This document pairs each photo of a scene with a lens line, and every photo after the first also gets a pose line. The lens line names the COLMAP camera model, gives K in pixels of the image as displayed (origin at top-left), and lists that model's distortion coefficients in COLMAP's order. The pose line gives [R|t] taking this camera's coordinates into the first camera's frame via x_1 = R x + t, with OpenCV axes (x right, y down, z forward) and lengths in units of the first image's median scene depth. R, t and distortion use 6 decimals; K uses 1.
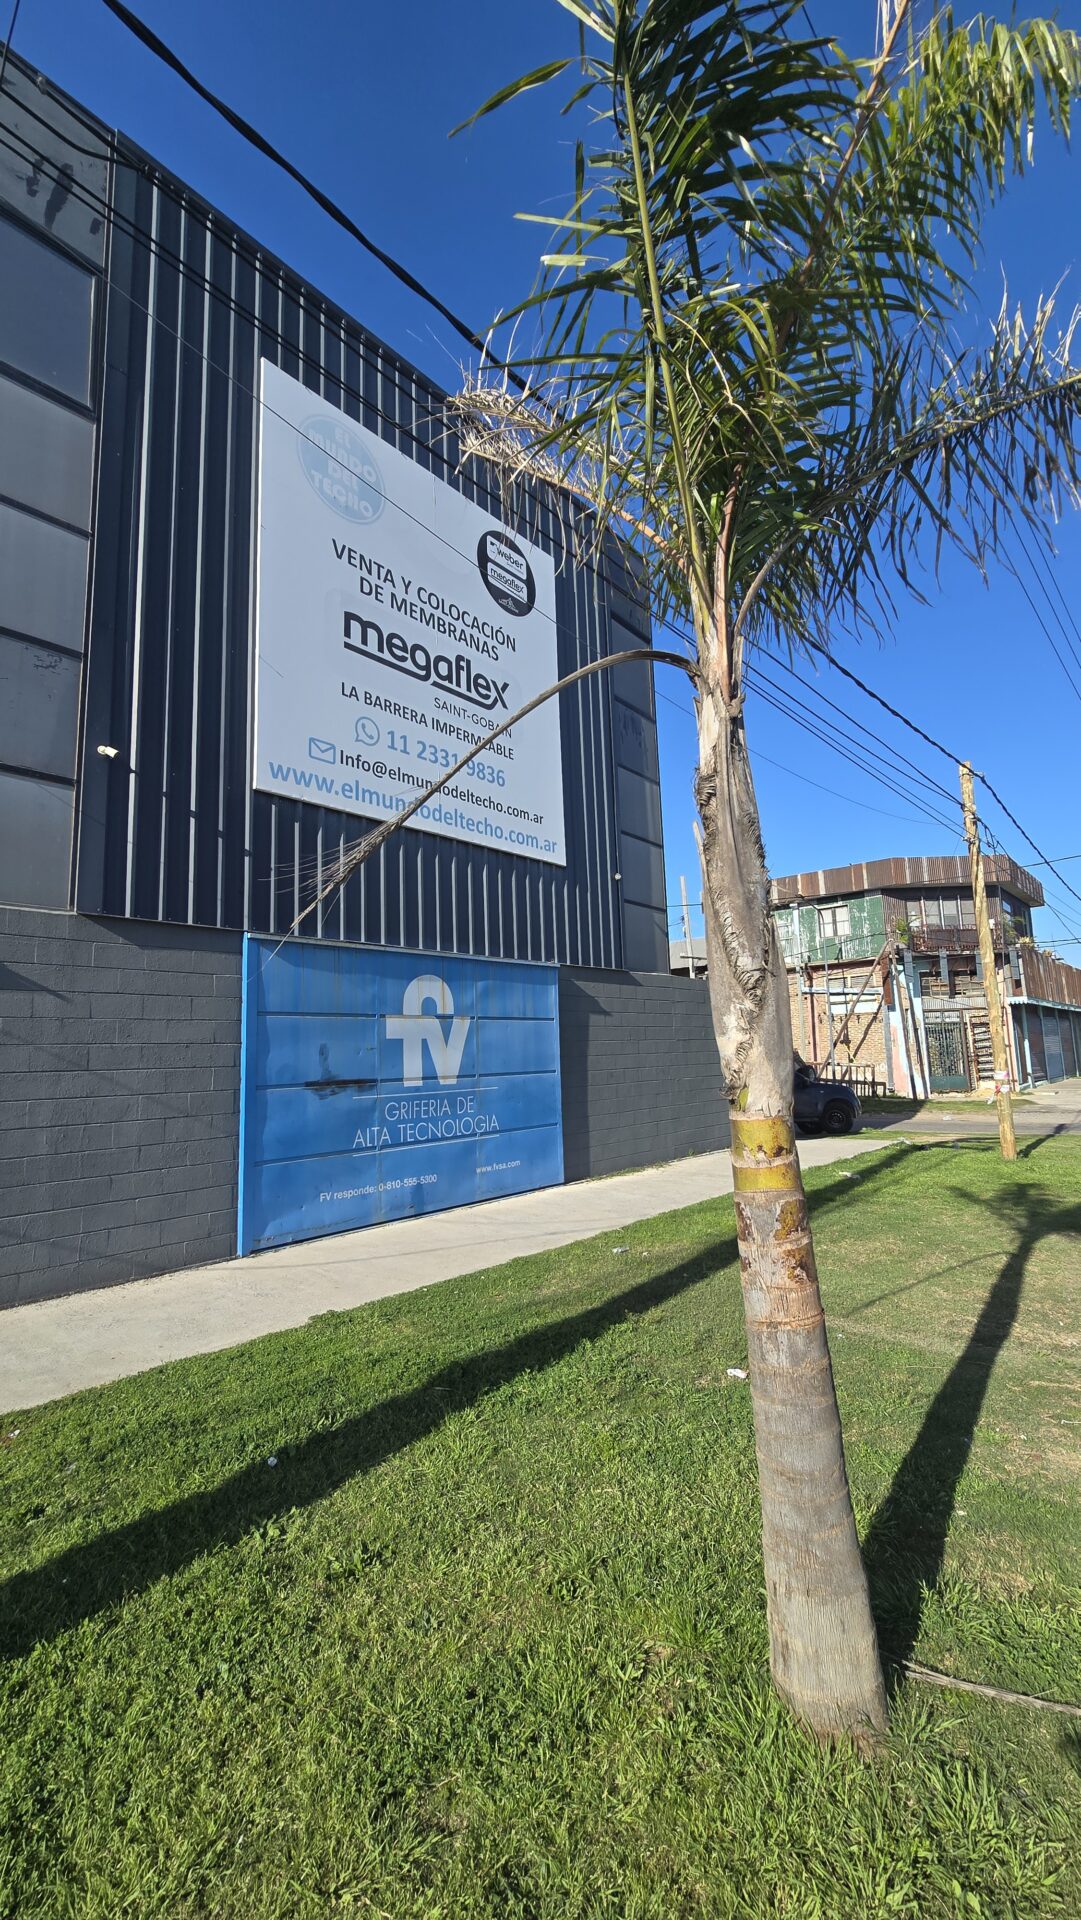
lens RADIAL K [[788.3, 0, 548.8], [0, 788.3, 953.7], [0, 0, 1]] dist [-0.000234, 0.000045]
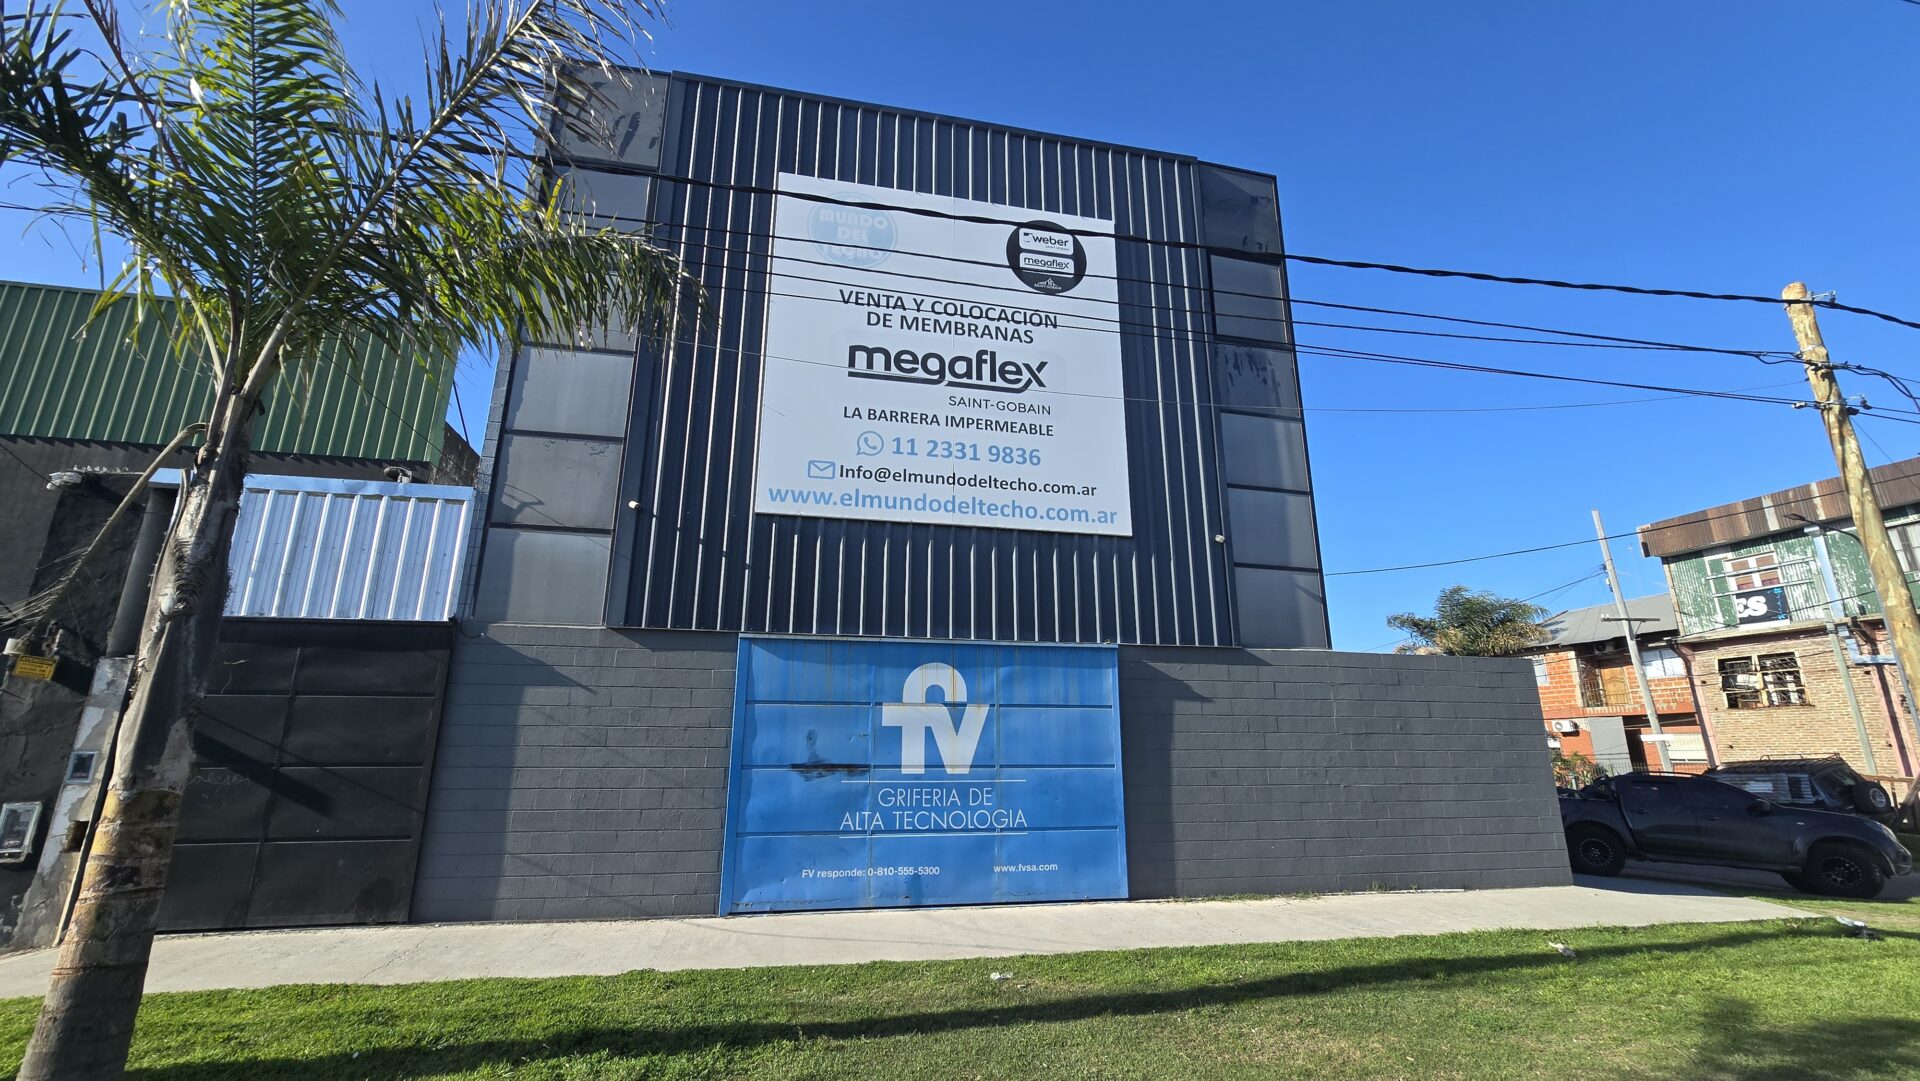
lens RADIAL K [[788.3, 0, 951.8], [0, 788.3, 546.8], [0, 0, 1]] dist [-0.000234, 0.000045]
pose [[0.801566, -0.118401, -0.586066, 0.473046], [0.049858, 0.990019, -0.131819, 0.013706], [0.595824, 0.076442, 0.799469, 0.182036]]
